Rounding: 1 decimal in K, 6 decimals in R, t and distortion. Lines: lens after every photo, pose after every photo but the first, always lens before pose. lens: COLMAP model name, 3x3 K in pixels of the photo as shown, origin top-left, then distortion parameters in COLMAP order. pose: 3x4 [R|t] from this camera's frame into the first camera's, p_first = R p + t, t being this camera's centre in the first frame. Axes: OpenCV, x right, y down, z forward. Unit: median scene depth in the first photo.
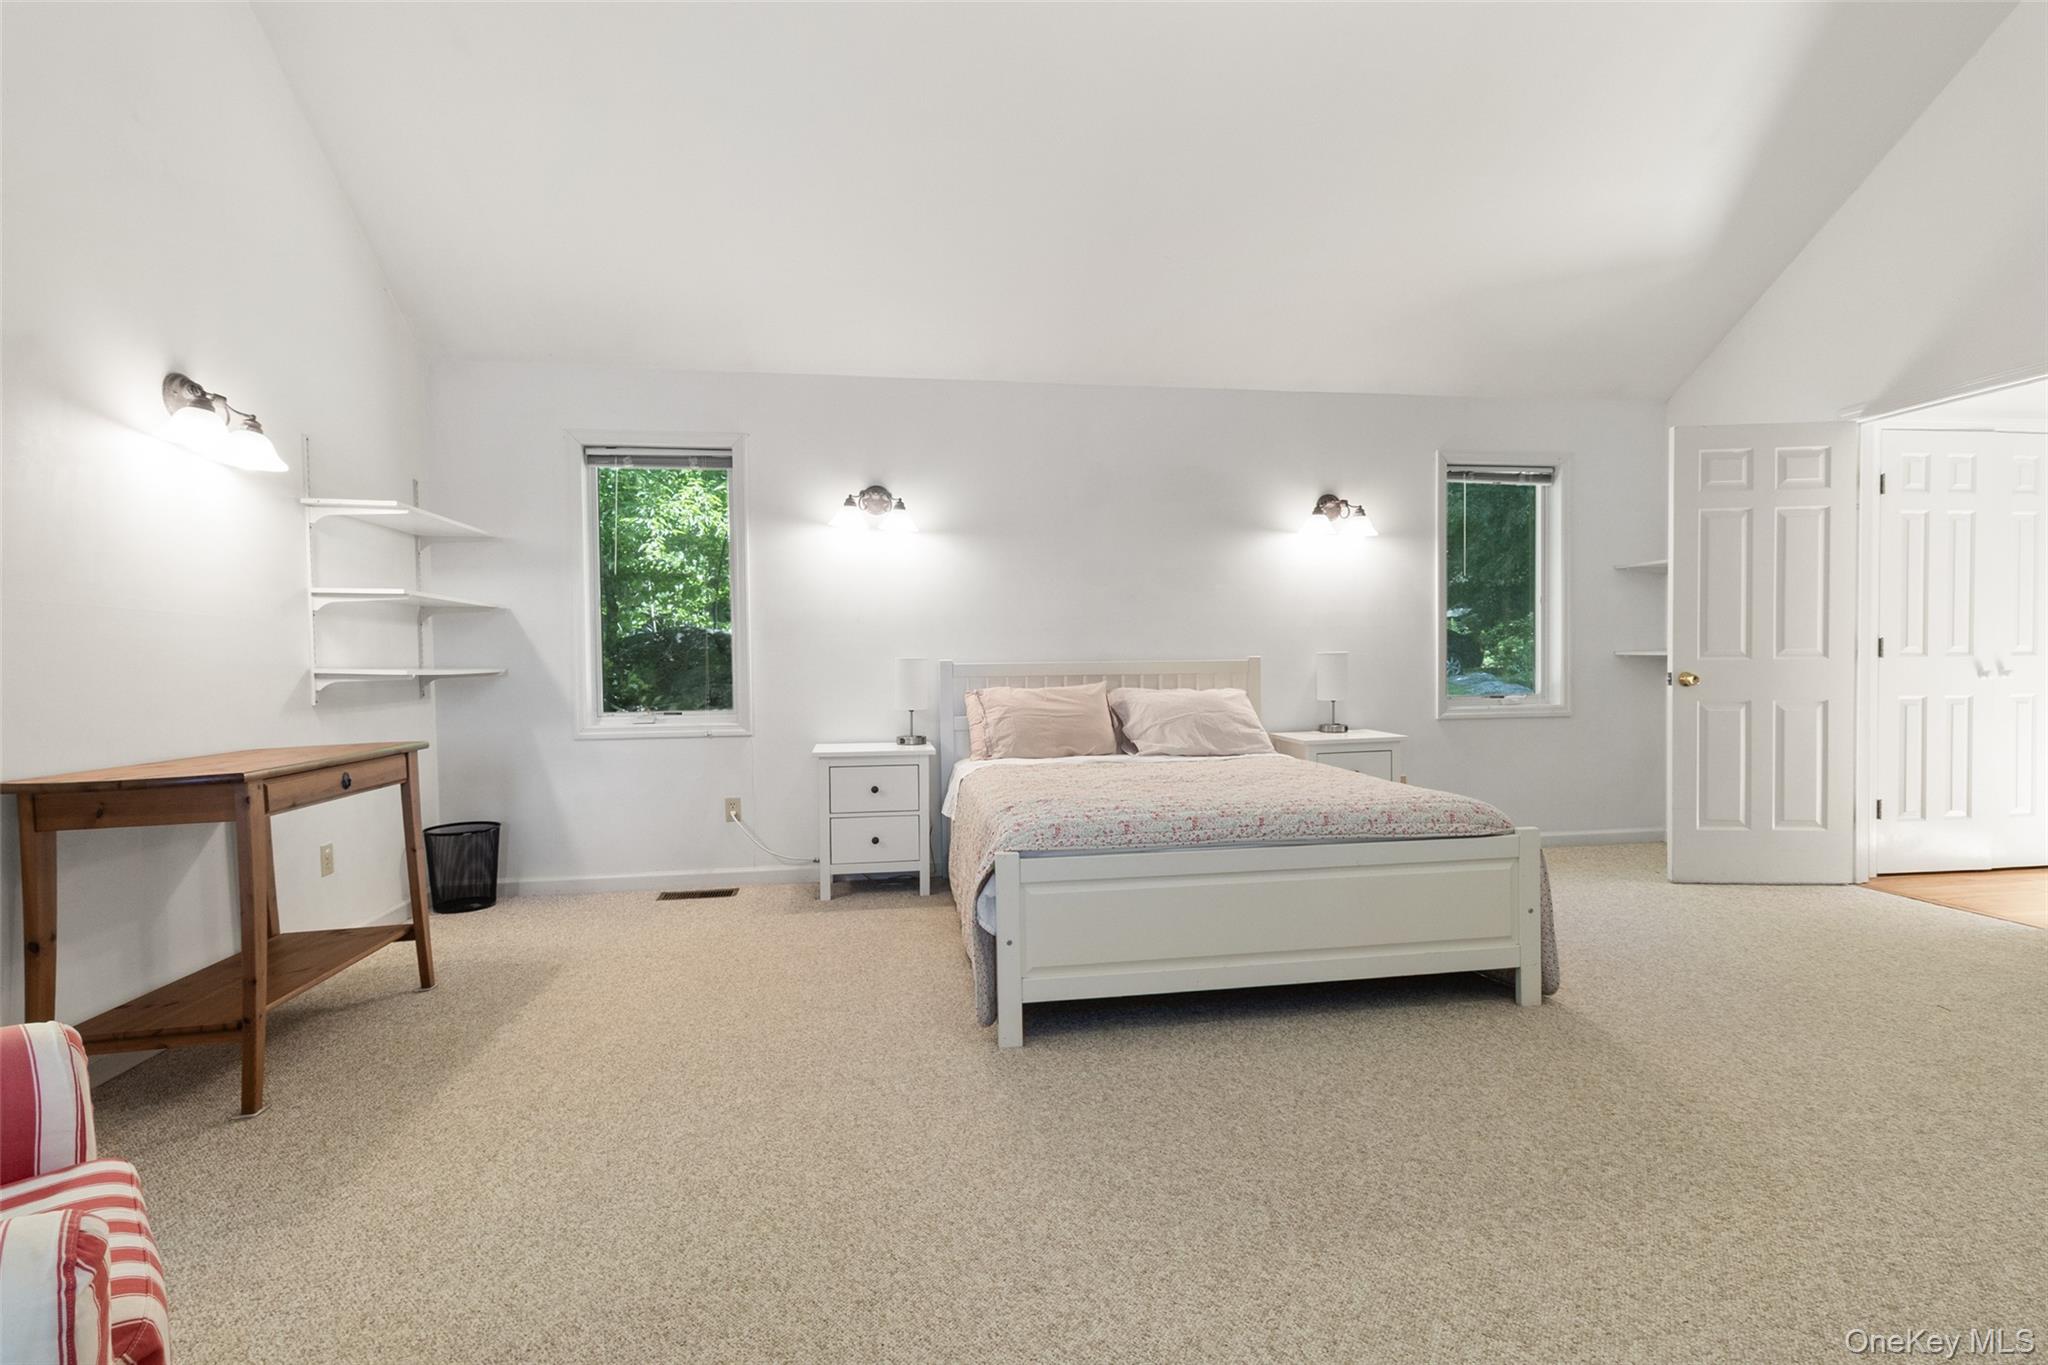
lens RADIAL K [[950.0, 0, 1030.9], [0, 950.0, 652.1], [0, 0, 1]] dist [0.005266, -0.000039]
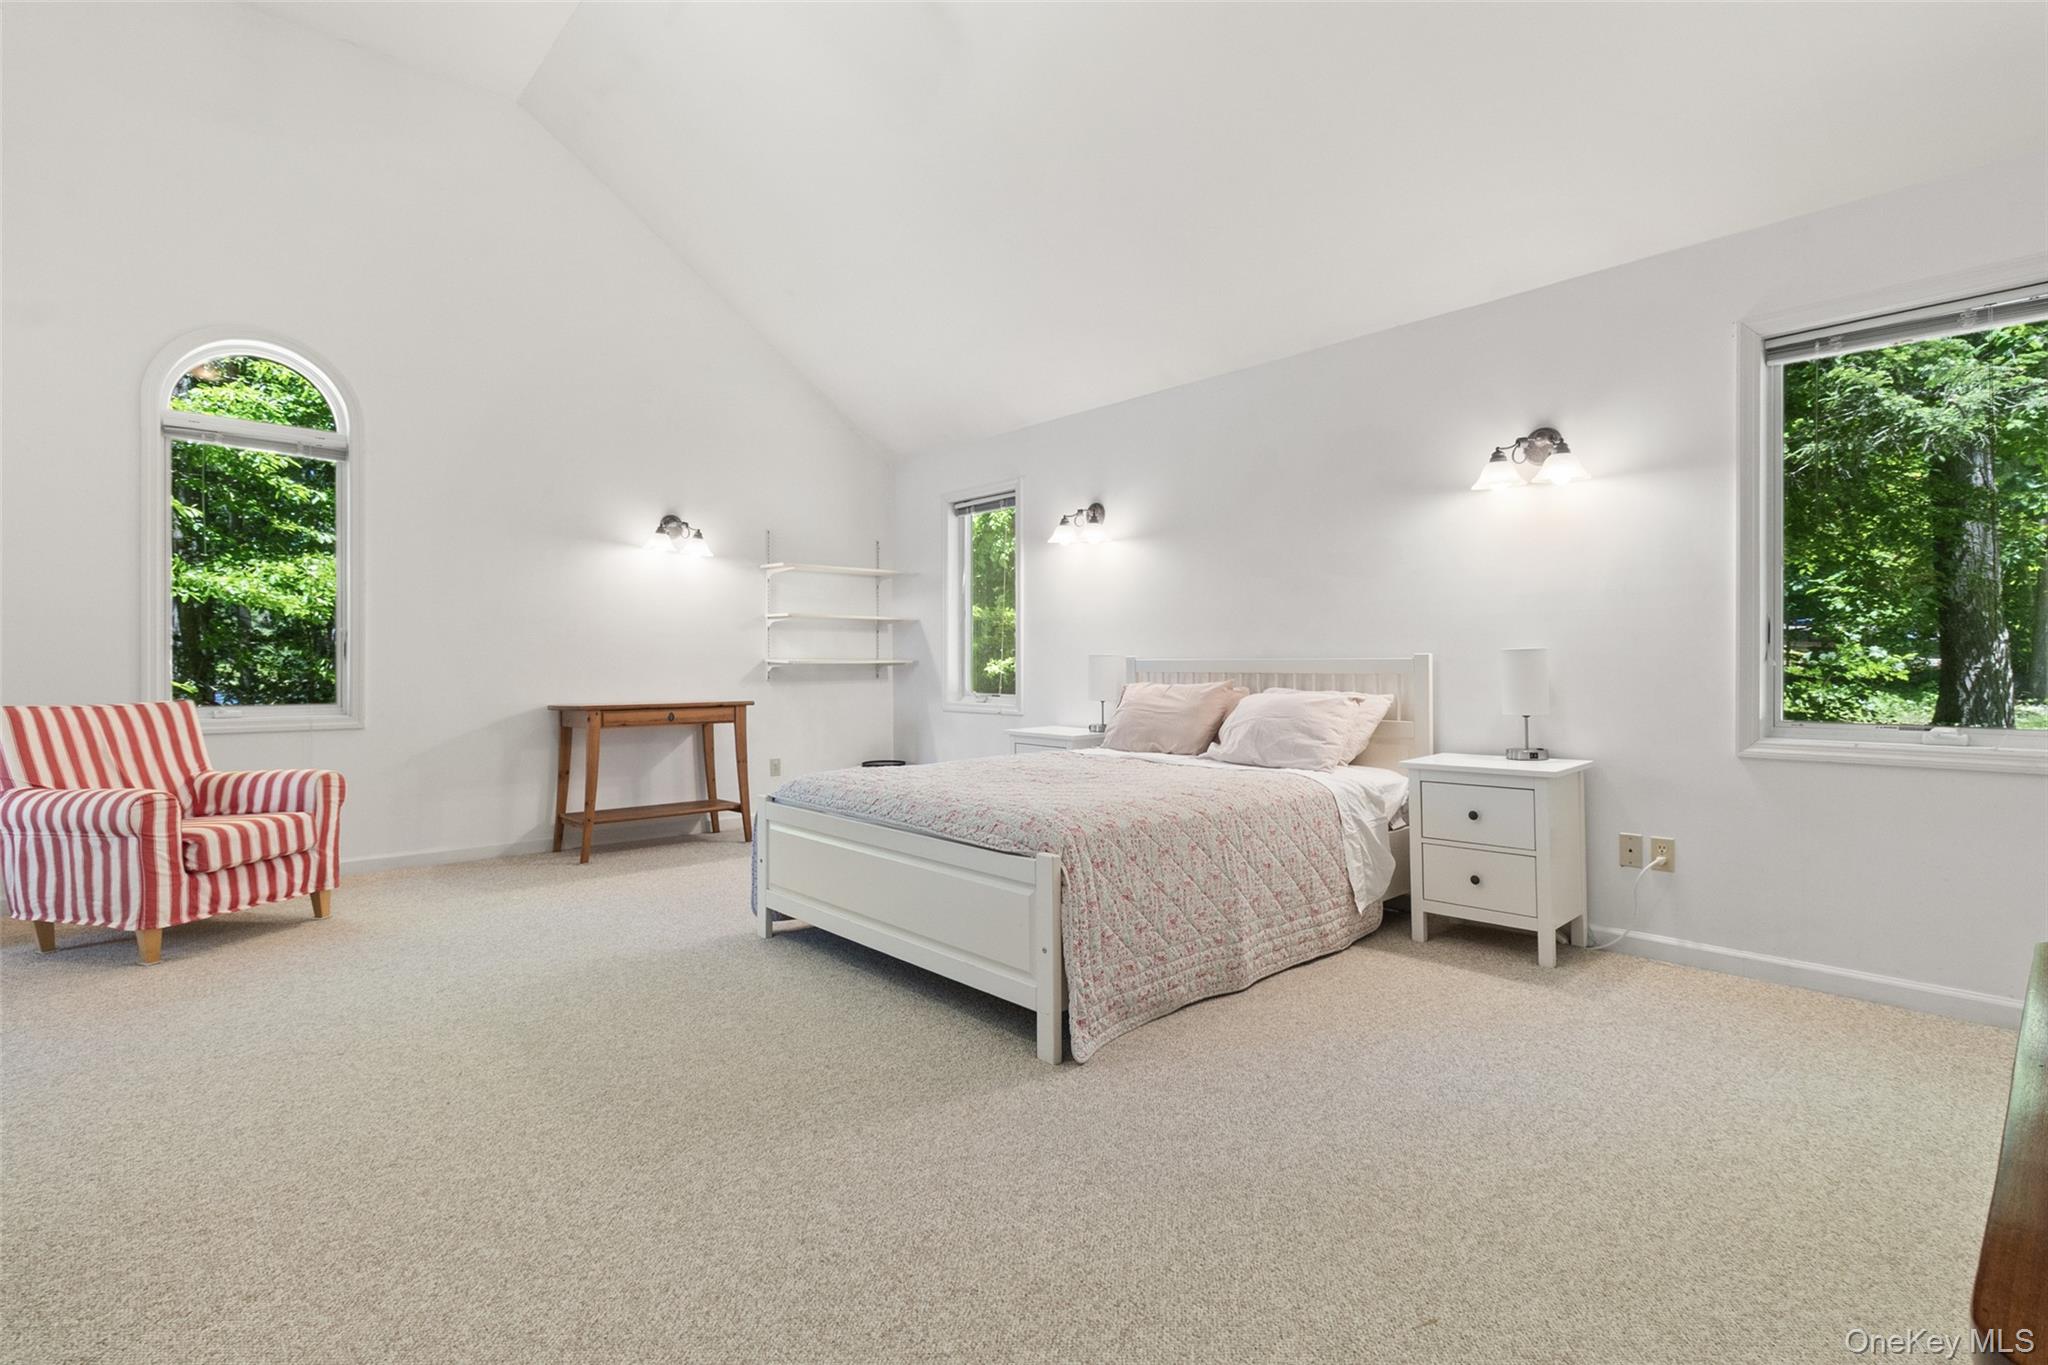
lens RADIAL K [[928.0, 0, 1028.9], [0, 928.0, 659.1], [0, 0, 1]] dist [-0.020708, -0.000122]
pose [[0.568183, 0.005765, -0.822882, 0.886496], [0.000872, 0.999971, 0.007607, 0.003089], [0.822902, -0.005040, 0.568161, 0.382194]]
